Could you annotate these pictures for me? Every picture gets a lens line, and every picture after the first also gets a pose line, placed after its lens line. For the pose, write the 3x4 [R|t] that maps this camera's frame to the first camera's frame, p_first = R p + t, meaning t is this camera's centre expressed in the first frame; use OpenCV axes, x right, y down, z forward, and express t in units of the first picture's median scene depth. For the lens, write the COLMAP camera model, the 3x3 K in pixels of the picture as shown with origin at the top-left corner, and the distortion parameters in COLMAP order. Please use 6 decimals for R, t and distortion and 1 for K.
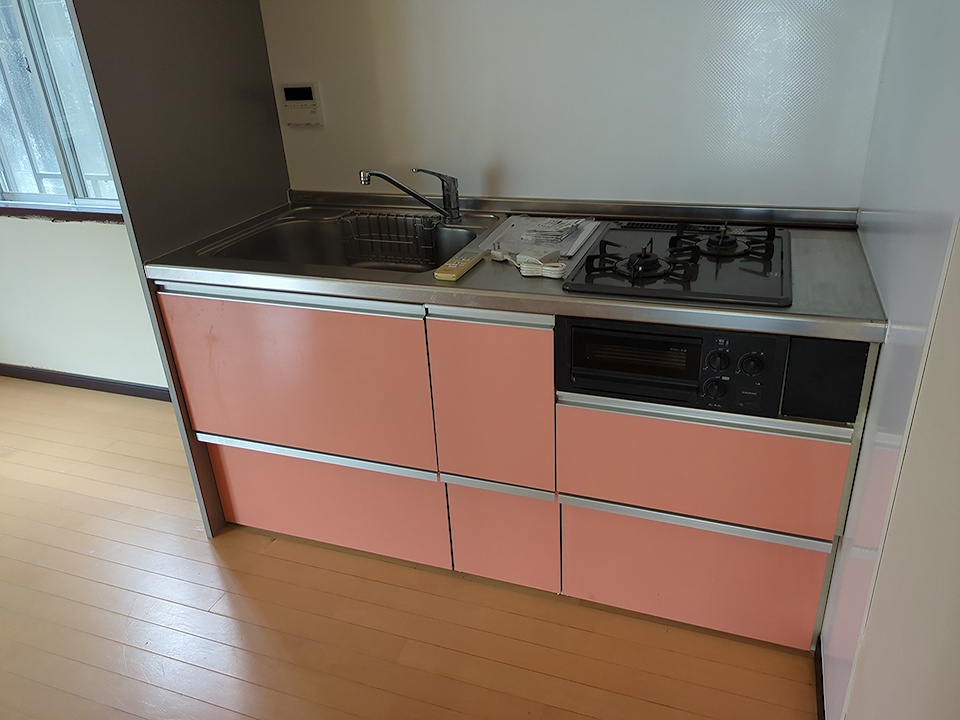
lens RADIAL K [[724.7, 0, 481.5], [0, 724.7, 361.1], [0, 0, 1]] dist [0.015556, -0.019350]
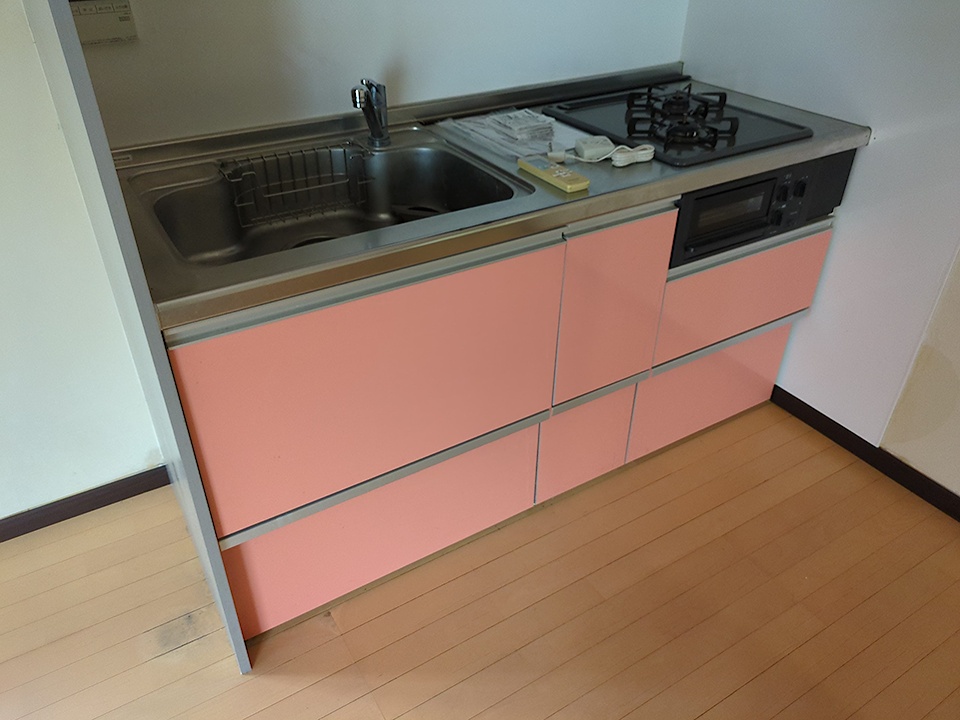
lens RADIAL K [[724.7, 0, 480.9], [0, 724.7, 359.7], [0, 0, 1]] dist [0.015556, -0.019350]
pose [[0.615435, -0.395923, 0.681531, -0.595356], [0.308545, 0.916694, 0.253915, -0.135602], [-0.725286, 0.054015, 0.686325, 0.357776]]
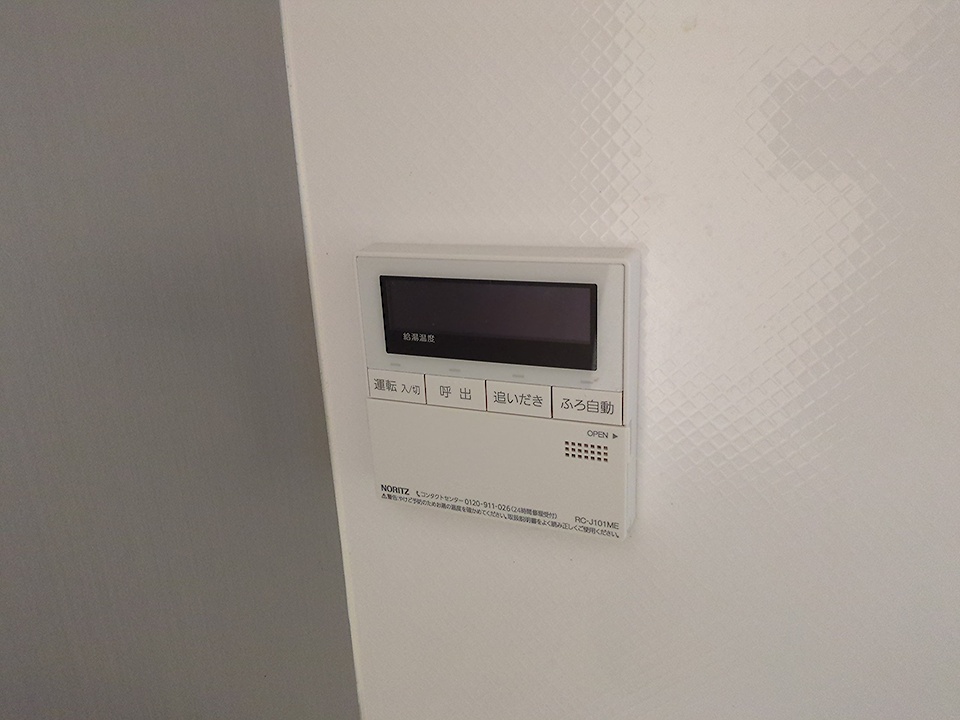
lens RADIAL K [[724.7, 0, 479.9], [0, 724.7, 359.9], [0, 0, 1]] dist [0.015556, -0.019350]
pose [[0.999218, 0.016473, -0.035956, -0.248945], [-0.021027, 0.991264, -0.130206, -0.344256], [0.033497, 0.130860, 0.990835, 0.868746]]
